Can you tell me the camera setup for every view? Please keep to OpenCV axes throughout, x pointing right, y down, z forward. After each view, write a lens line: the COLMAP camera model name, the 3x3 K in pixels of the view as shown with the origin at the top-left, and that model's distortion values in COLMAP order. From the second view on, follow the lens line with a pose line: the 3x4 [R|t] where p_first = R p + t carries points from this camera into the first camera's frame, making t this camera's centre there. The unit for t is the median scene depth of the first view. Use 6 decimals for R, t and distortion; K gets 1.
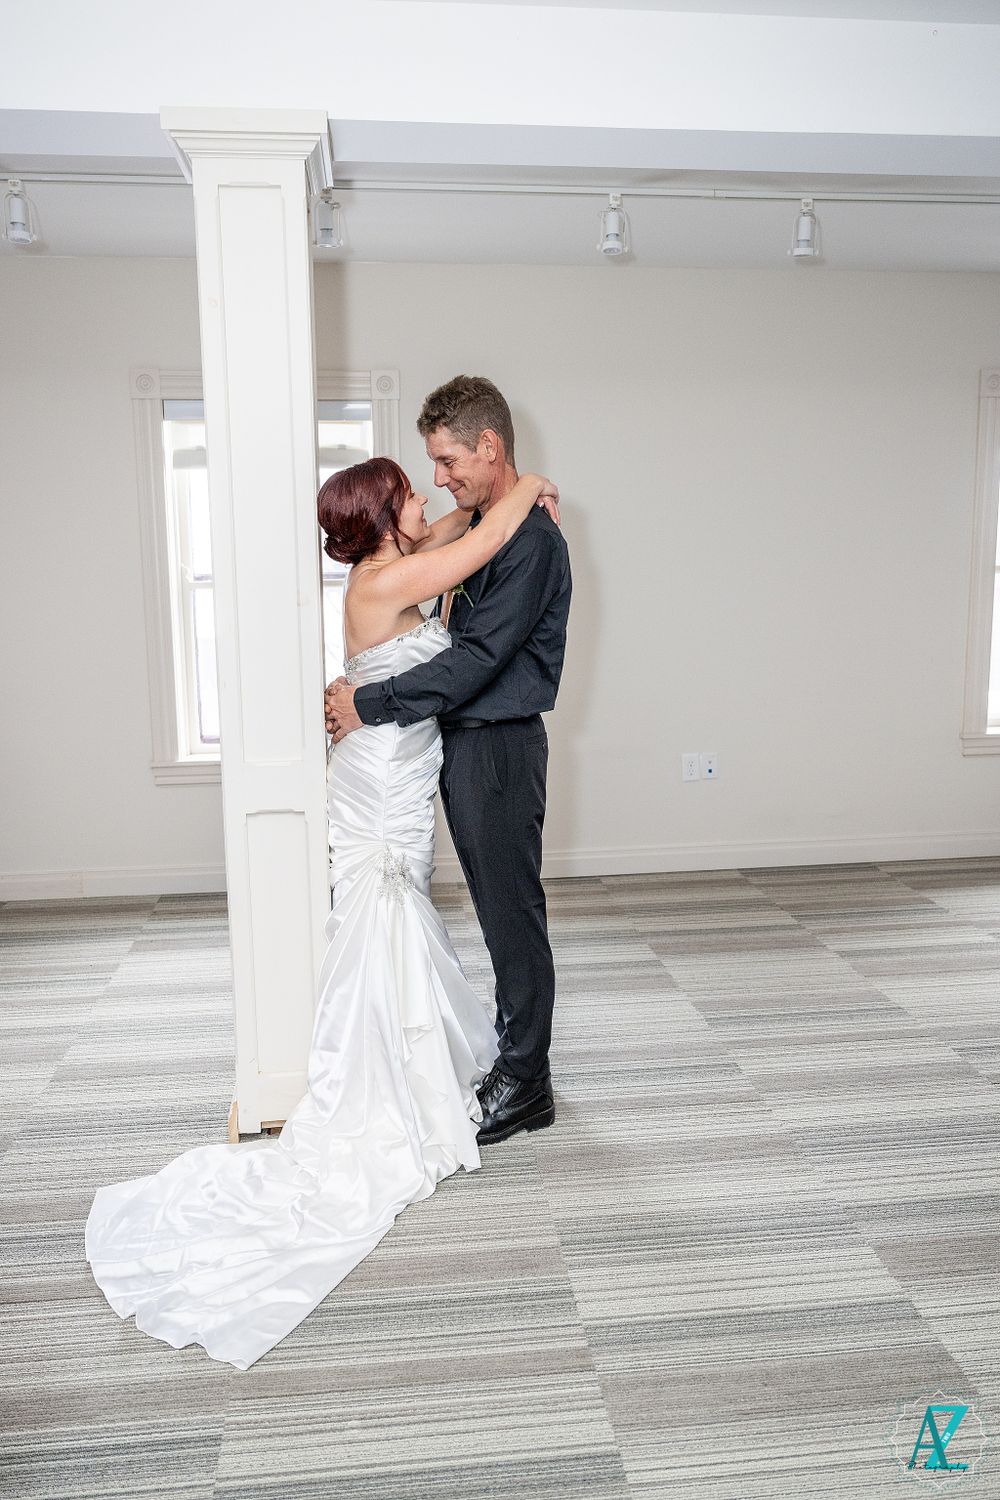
lens RADIAL K [[1107.9, 0, 497.4], [0, 1107.9, 724.6], [0, 0, 1]] dist [-0.004326, 0.001430]
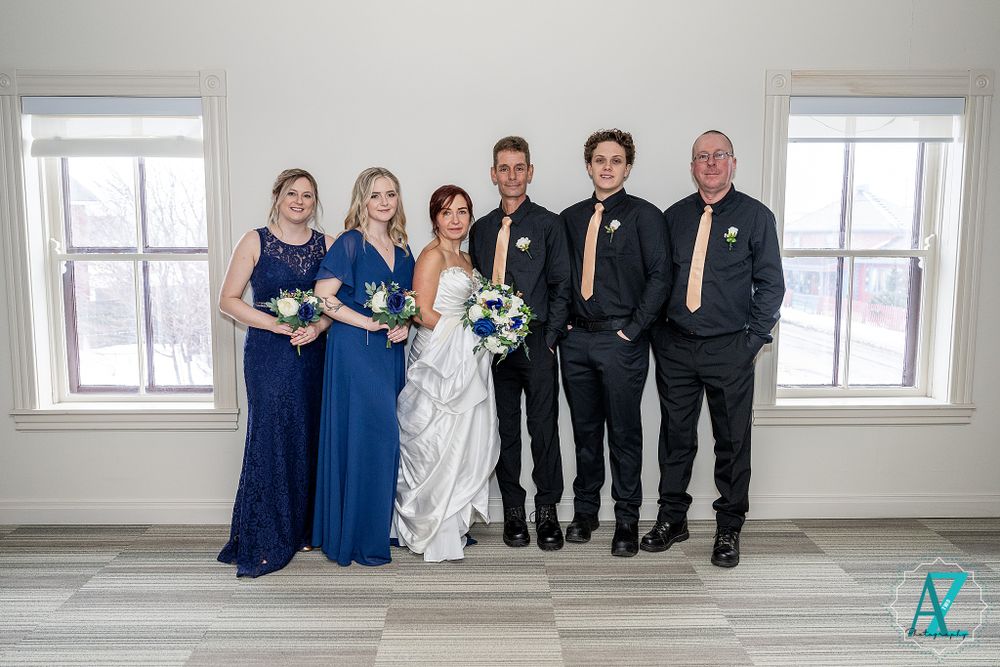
lens RADIAL K [[789.0, 0, 498.7], [0, 789.0, 323.4], [0, 0, 1]] dist [-0.002286, -0.000326]
pose [[0.996035, 0.023358, -0.085837, 0.316585], [-0.026760, 0.998893, -0.038692, -0.046059], [0.084838, 0.040836, 0.995558, 0.279584]]
